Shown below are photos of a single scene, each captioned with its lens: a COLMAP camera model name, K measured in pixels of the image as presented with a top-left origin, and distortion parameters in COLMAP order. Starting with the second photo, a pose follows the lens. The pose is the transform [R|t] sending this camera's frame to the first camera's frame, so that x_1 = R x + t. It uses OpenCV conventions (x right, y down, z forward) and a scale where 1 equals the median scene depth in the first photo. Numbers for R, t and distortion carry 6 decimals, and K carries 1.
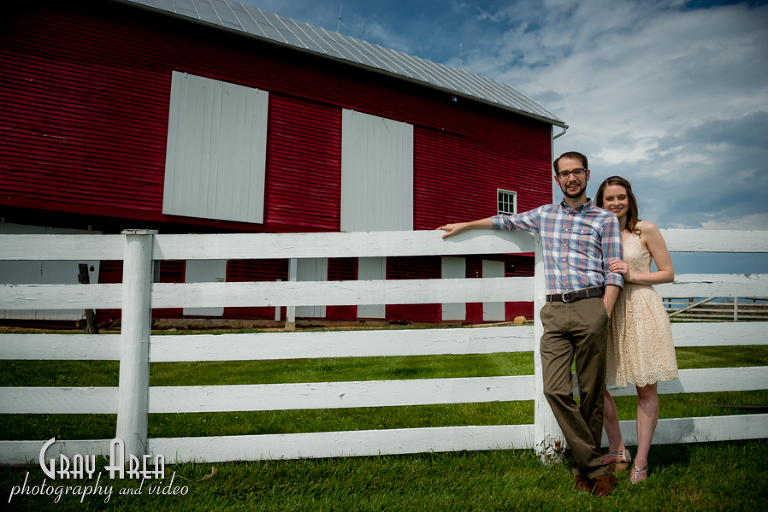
lens RADIAL K [[543.3, 0, 377.1], [0, 543.3, 253.9], [0, 0, 1]] dist [-0.039564, -0.020615]
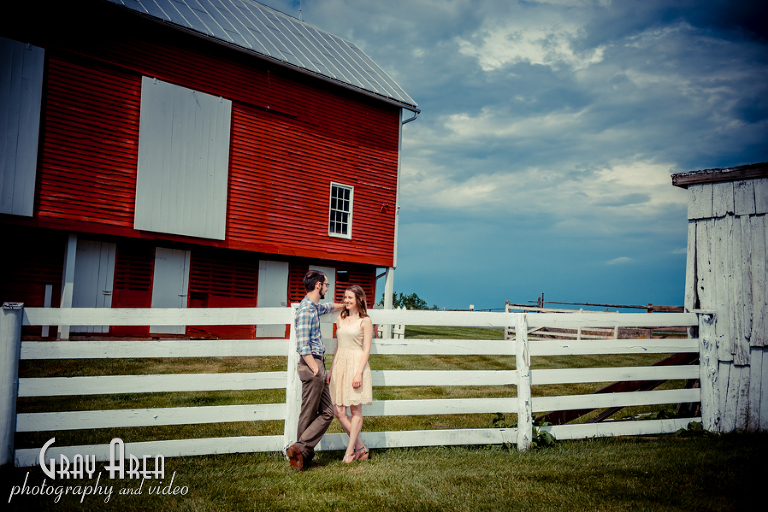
lens RADIAL K [[804.2, 0, 383.8], [0, 804.2, 256.4], [0, 0, 1]] dist [0.078526, 0.000000]
pose [[0.966623, 0.046807, 0.251890, -0.009267], [-0.057096, 0.997800, 0.033690, -0.066118], [-0.249759, -0.046948, 0.967169, -0.294066]]
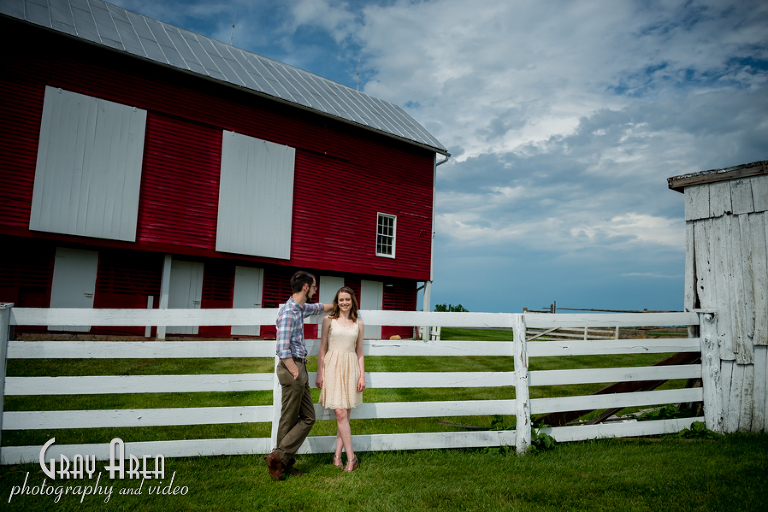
lens RADIAL K [[594.9, 0, 379.7], [0, 594.9, 256.6], [0, 0, 1]] dist [-0.026210, -0.007460]
pose [[0.987512, 0.041527, 0.151974, 0.071867], [-0.042334, 0.999101, 0.002074, -0.048514], [-0.151752, -0.008482, 0.988382, -0.159929]]
